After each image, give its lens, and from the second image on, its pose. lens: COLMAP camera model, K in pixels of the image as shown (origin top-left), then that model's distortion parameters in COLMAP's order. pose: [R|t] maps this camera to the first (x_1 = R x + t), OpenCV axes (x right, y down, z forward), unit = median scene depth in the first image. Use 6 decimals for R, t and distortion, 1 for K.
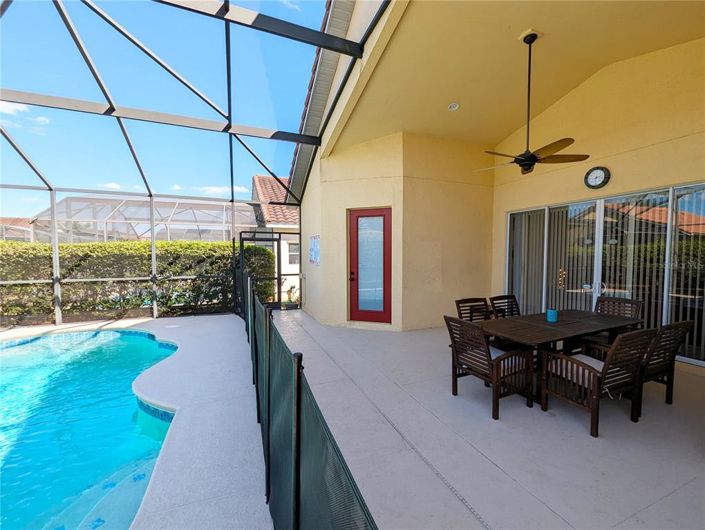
lens RADIAL K [[326.1, 0, 395.7], [0, 326.1, 271.4], [0, 0, 1]] dist [0.000323, -0.000095]
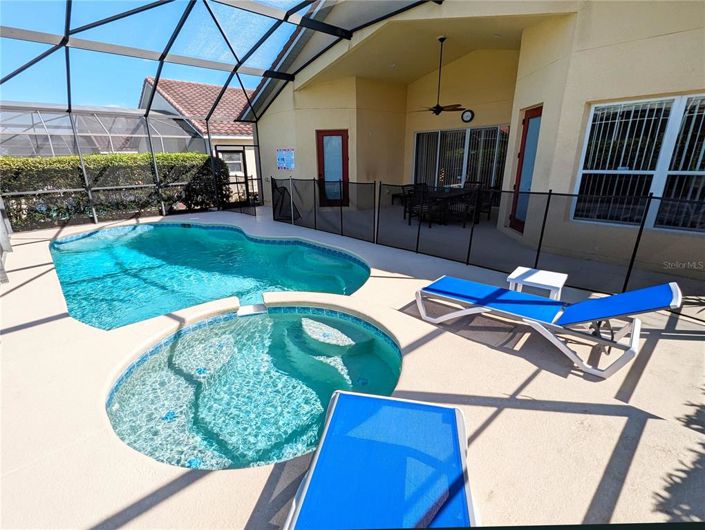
lens RADIAL K [[319.5, 0, 352.5], [0, 319.5, 265.0], [0, 0, 1]] dist [-0.000240, -0.000262]
pose [[0.966944, -0.098391, 0.235240, -0.388496], [0.032408, 0.962494, 0.269362, 0.013110], [-0.252920, -0.252834, 0.933866, -0.548825]]
